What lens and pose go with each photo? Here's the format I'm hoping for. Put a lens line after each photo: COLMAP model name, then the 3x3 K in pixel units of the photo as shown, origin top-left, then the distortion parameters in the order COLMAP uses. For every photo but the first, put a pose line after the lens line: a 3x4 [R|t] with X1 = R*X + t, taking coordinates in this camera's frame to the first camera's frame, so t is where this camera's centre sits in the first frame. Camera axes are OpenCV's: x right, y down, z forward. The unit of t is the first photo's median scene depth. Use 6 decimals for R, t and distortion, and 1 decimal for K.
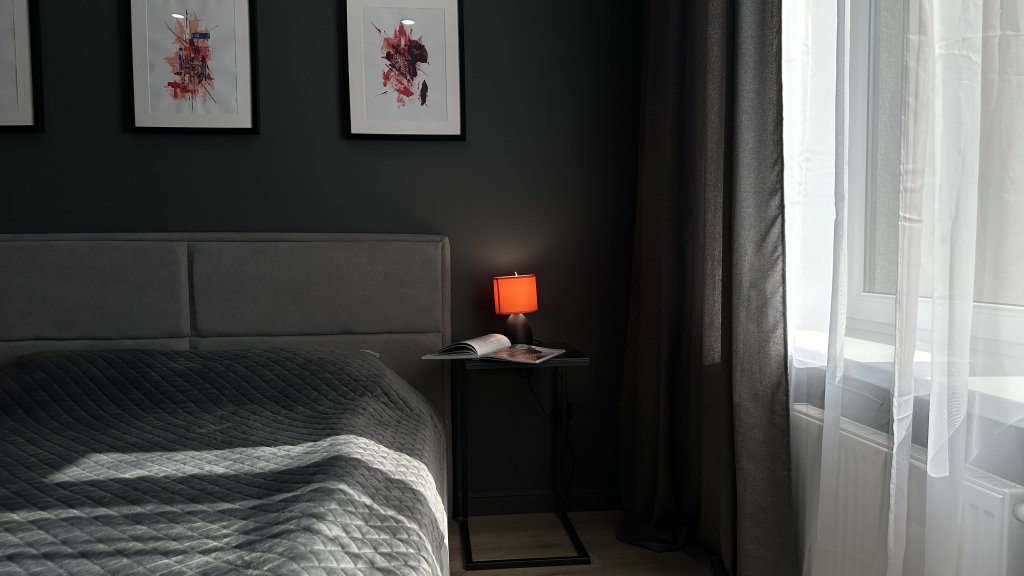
lens RADIAL K [[707.1, 0, 510.8], [0, 707.1, 292.5], [0, 0, 1]] dist [0.058146, -0.007446]
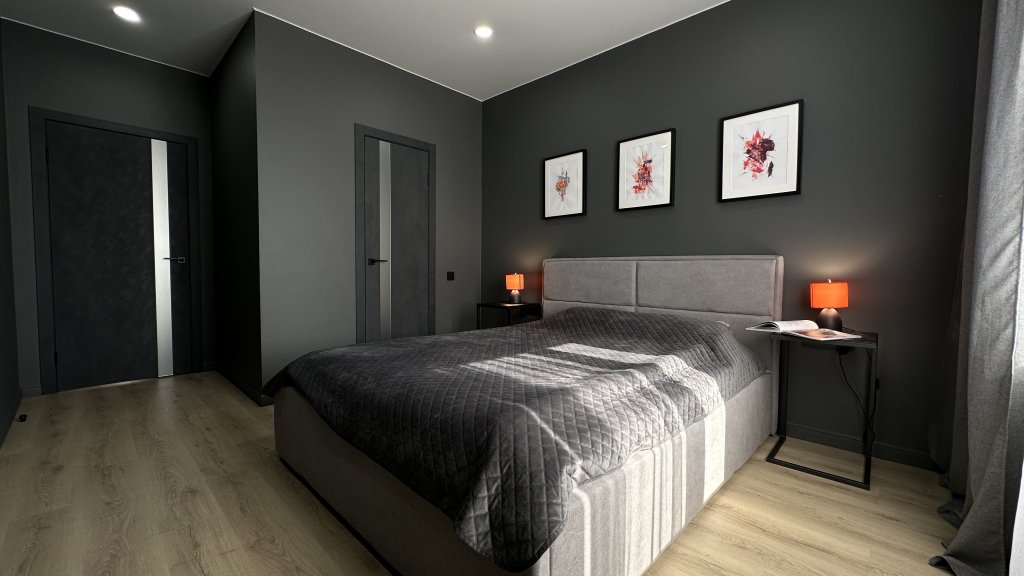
lens RADIAL K [[406.0, 0, 511.6], [0, 406.0, 285.4], [0, 0, 1]] dist [-0.001456, -0.000034]
pose [[0.649781, 0.041724, -0.758976, 0.217021], [-0.051868, 0.998599, 0.010492, 0.007755], [0.758350, 0.032549, 0.651034, -0.051414]]
